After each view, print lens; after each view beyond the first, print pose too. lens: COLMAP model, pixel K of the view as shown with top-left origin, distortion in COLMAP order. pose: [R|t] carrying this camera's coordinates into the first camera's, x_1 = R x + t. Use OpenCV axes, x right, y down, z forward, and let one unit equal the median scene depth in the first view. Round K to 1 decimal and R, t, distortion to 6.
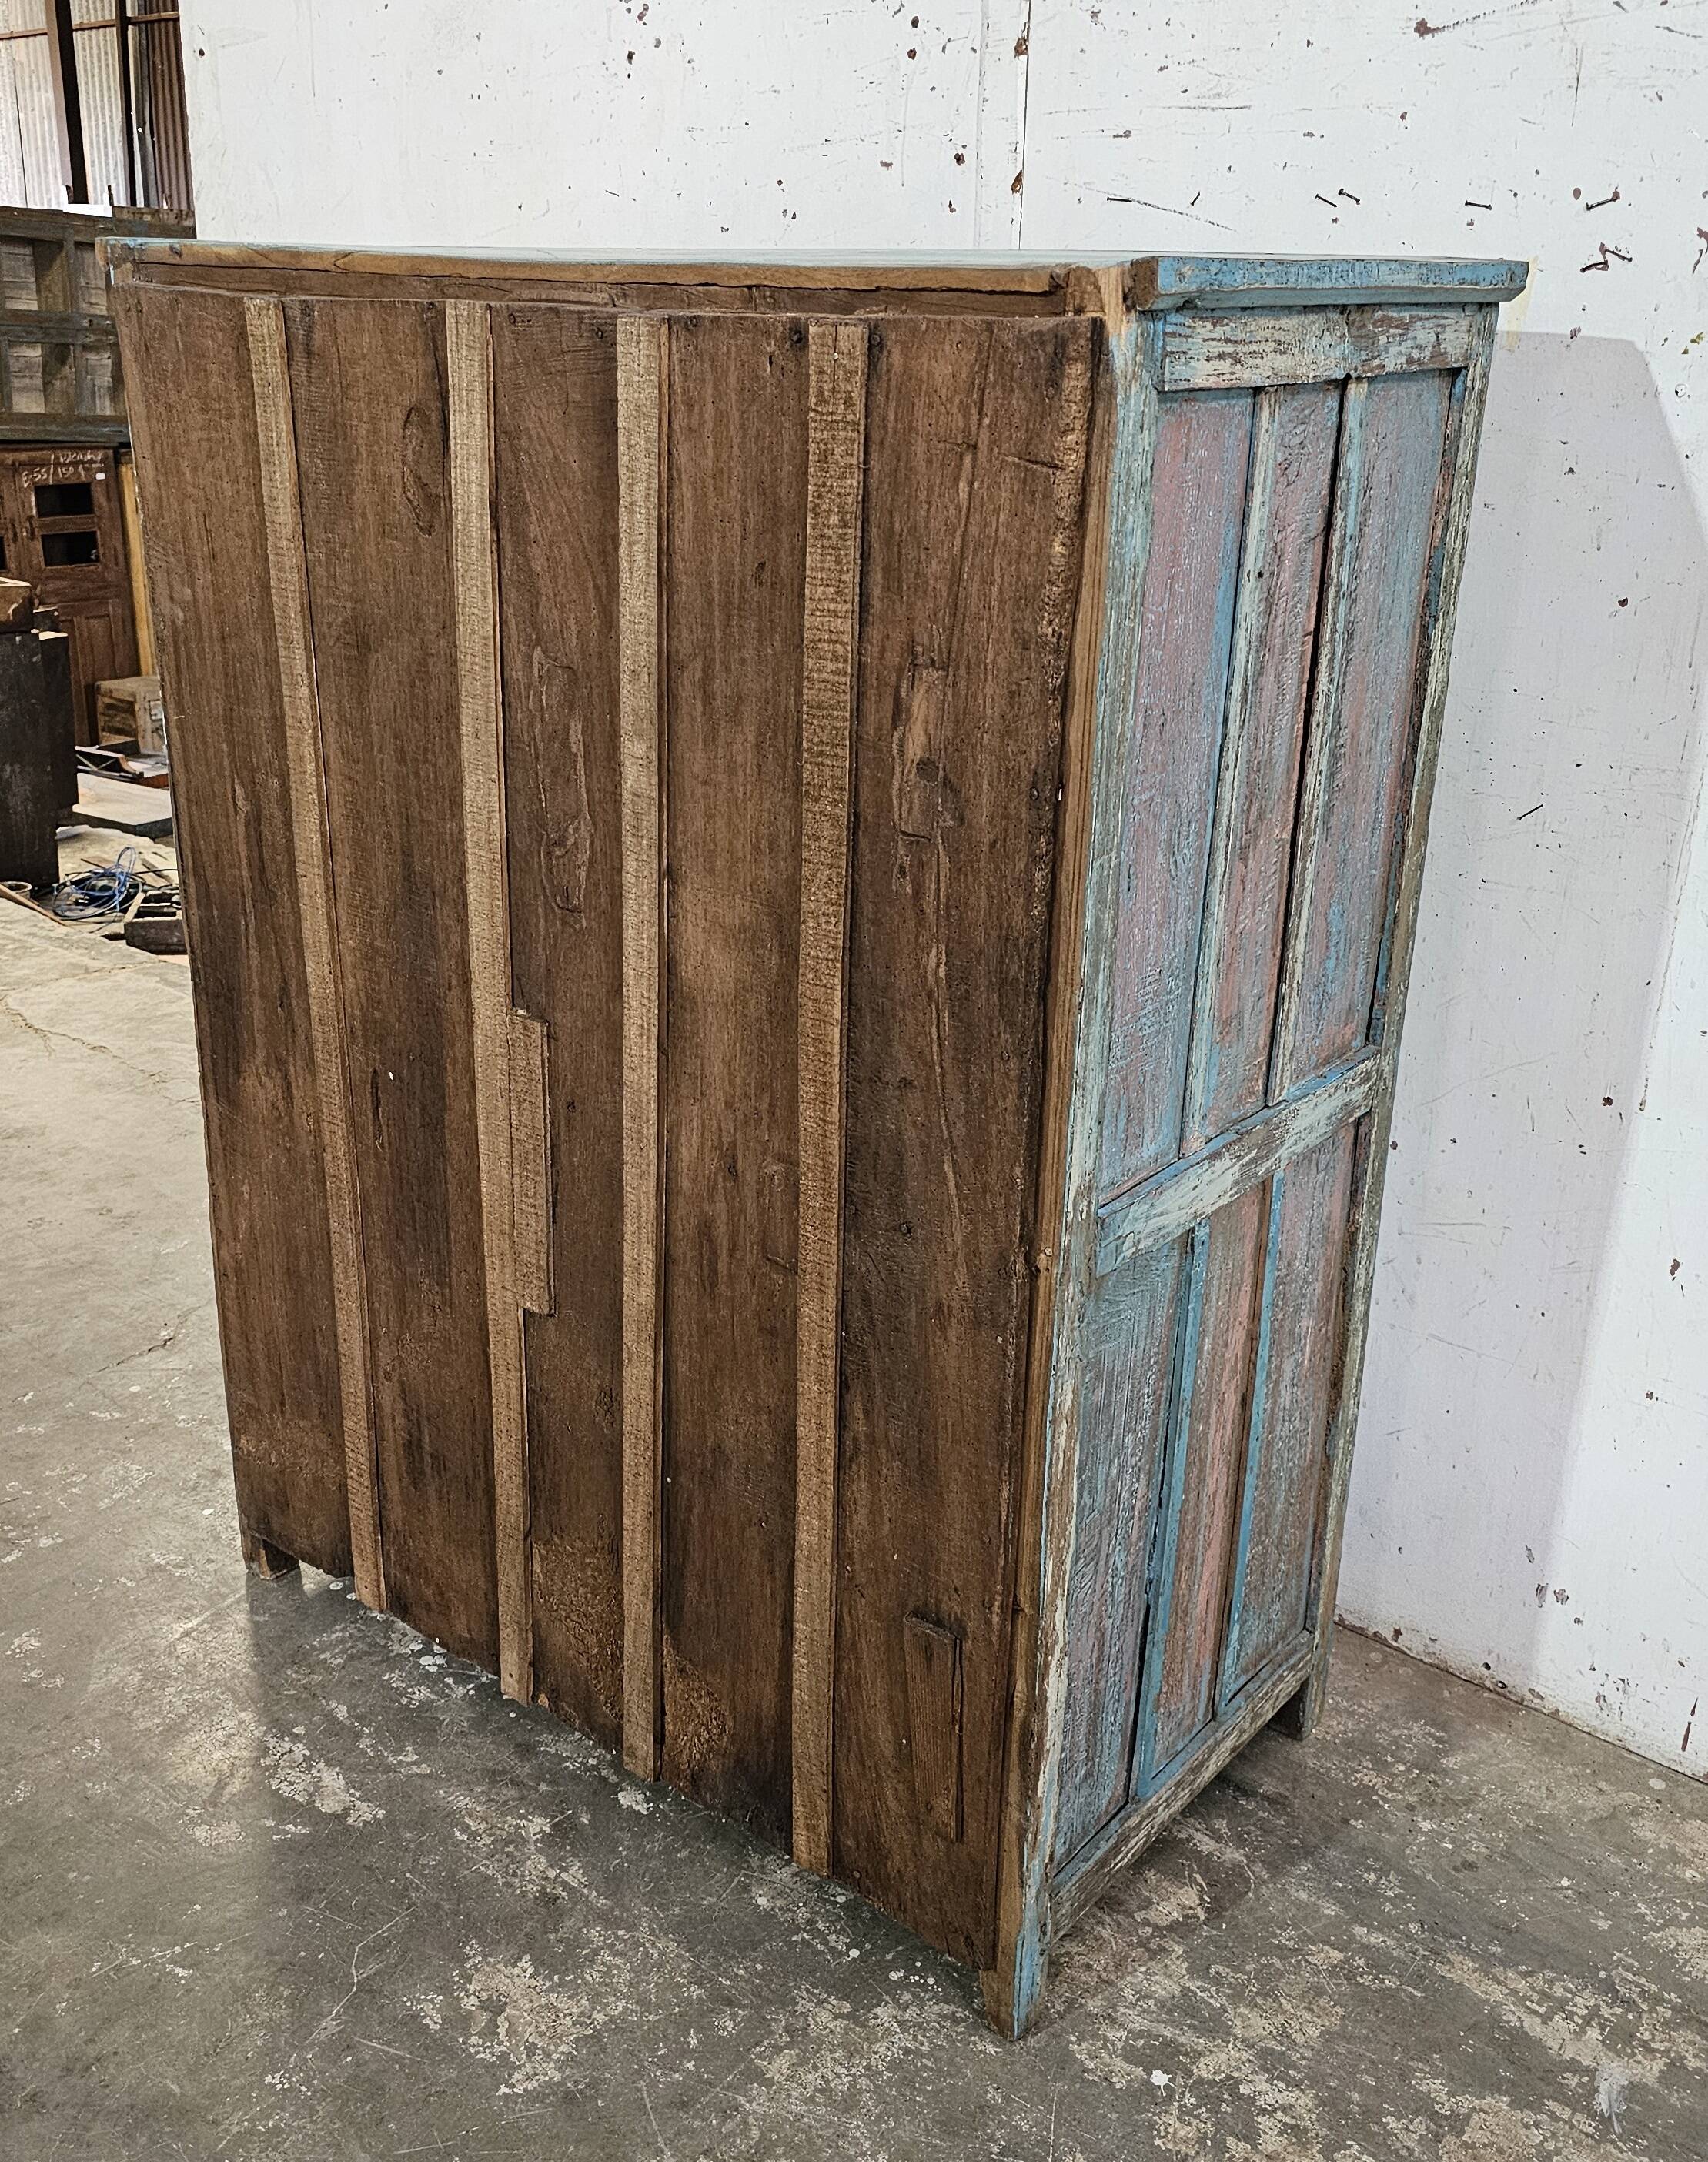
lens RADIAL K [[2079.2, 0, 848.9], [0, 2079.2, 1037.2], [0, 0, 1]] dist [0.028457, 0.000000]
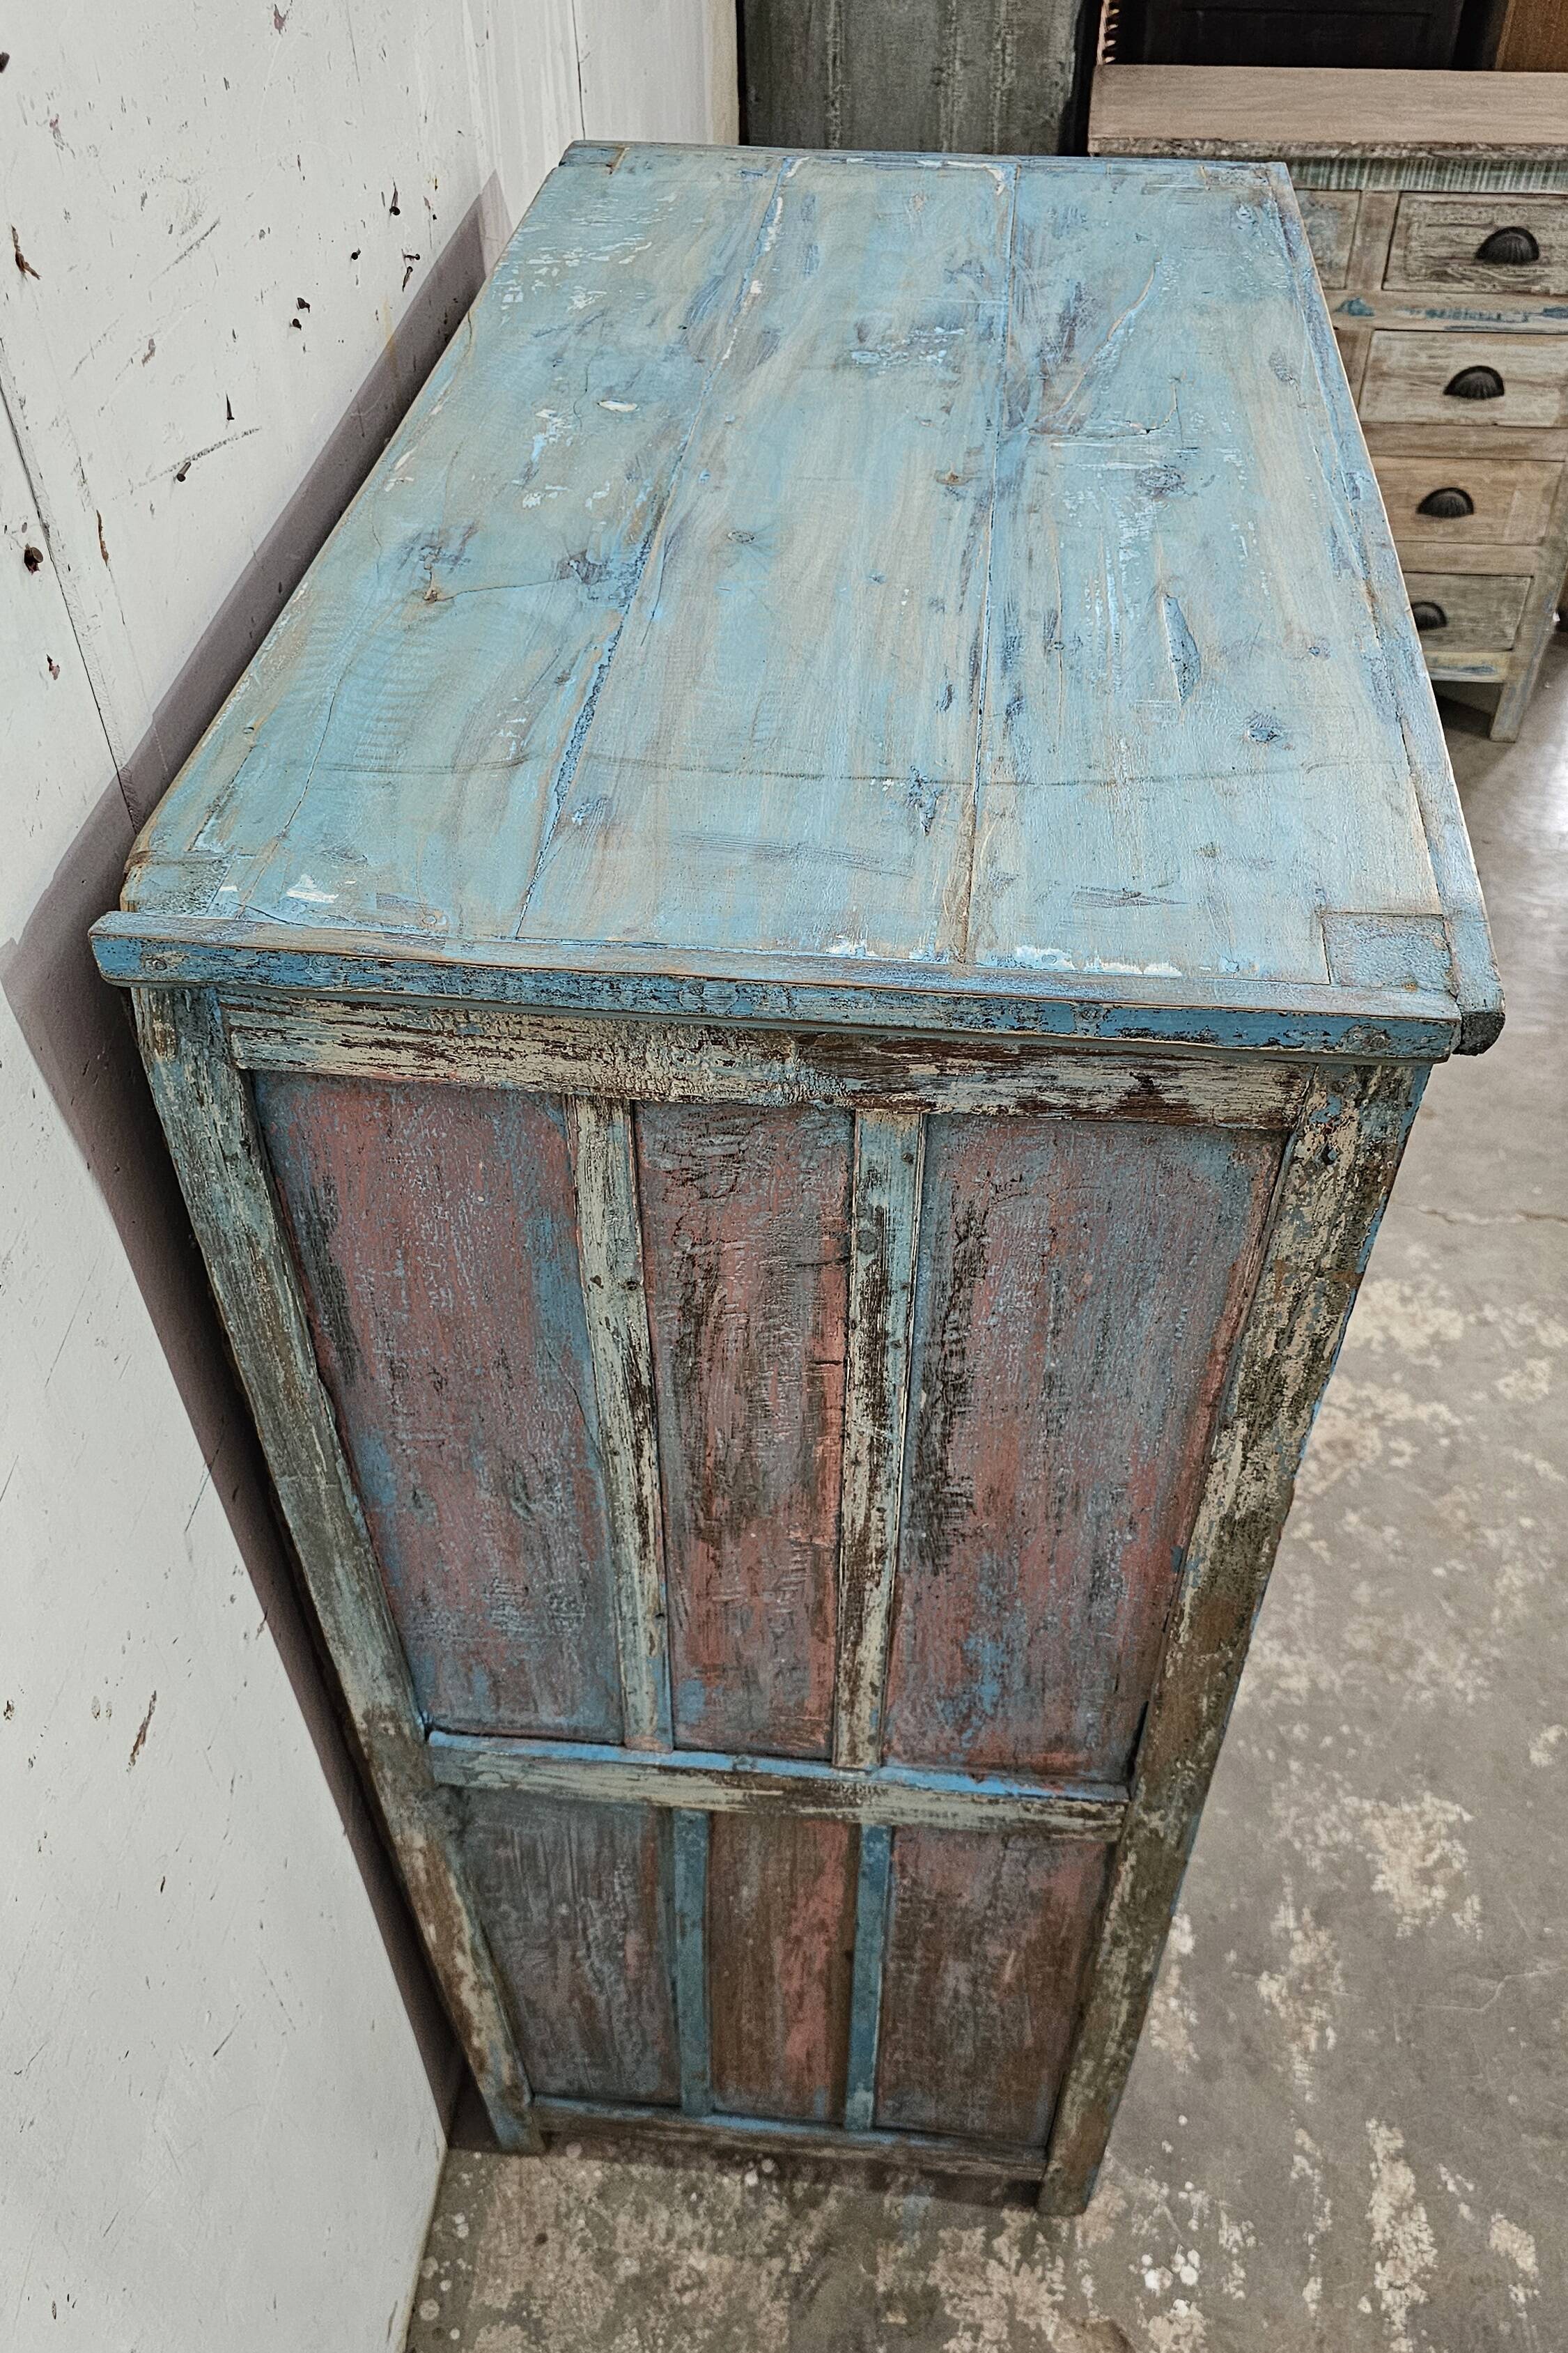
lens RADIAL K [[1894.9, 0, 795.7], [0, 1894.9, 1284.1], [0, 0, 1]] dist [0.044677, -0.051879]
pose [[-0.563170, -0.591267, 0.577271, -0.397417], [0.286685, 0.515397, 0.807575, -0.715698], [-0.775017, 0.620297, -0.120749, 1.193162]]
